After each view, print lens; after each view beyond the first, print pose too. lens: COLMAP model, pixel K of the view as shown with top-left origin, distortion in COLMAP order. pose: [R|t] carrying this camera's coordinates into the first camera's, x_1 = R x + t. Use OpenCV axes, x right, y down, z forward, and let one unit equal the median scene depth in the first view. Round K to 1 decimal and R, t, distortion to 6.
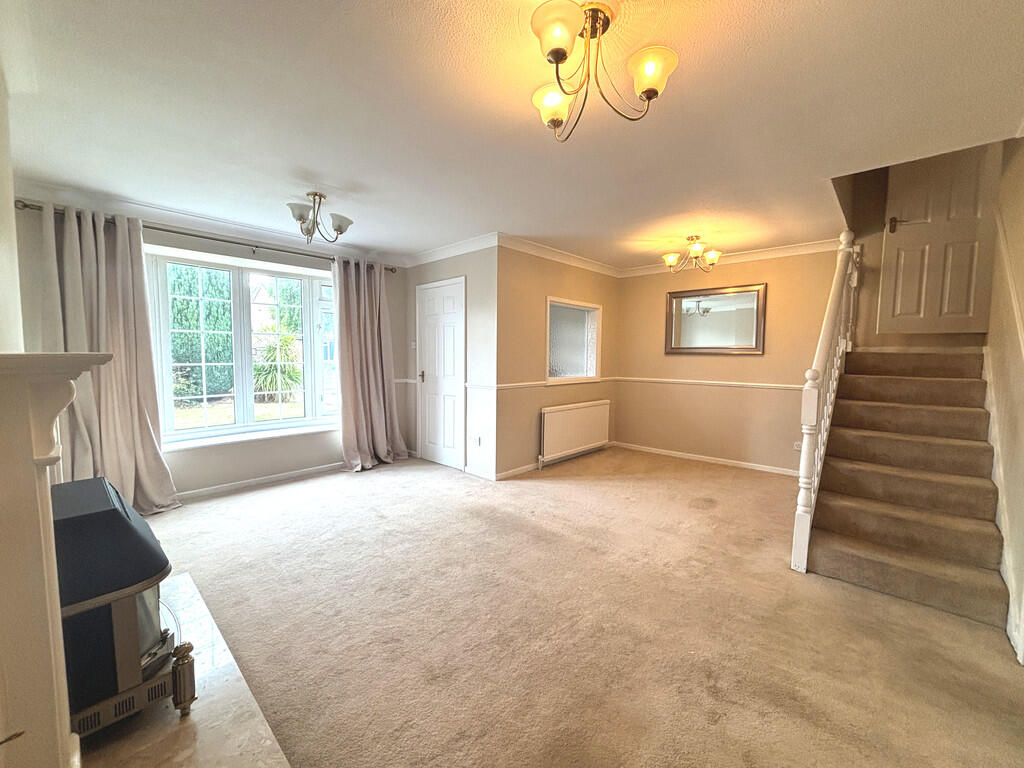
lens RADIAL K [[413.9, 0, 510.4], [0, 413.9, 384.6], [0, 0, 1]] dist [-0.003783, -0.000169]
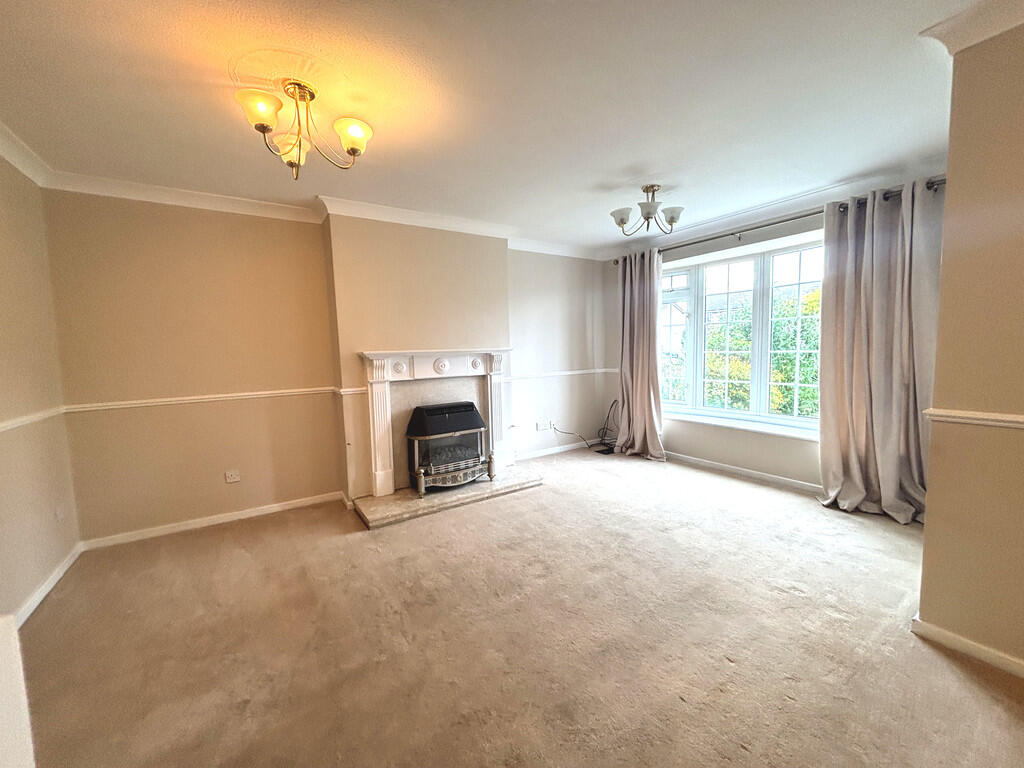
lens RADIAL K [[413.9, 0, 510.9], [0, 413.9, 379.9], [0, 0, 1]] dist [-0.003783, -0.000169]
pose [[-0.252261, 0.072741, -0.964921, 0.529443], [-0.044303, 0.995257, 0.086610, -0.049346], [0.966645, 0.064597, -0.247842, 0.791931]]
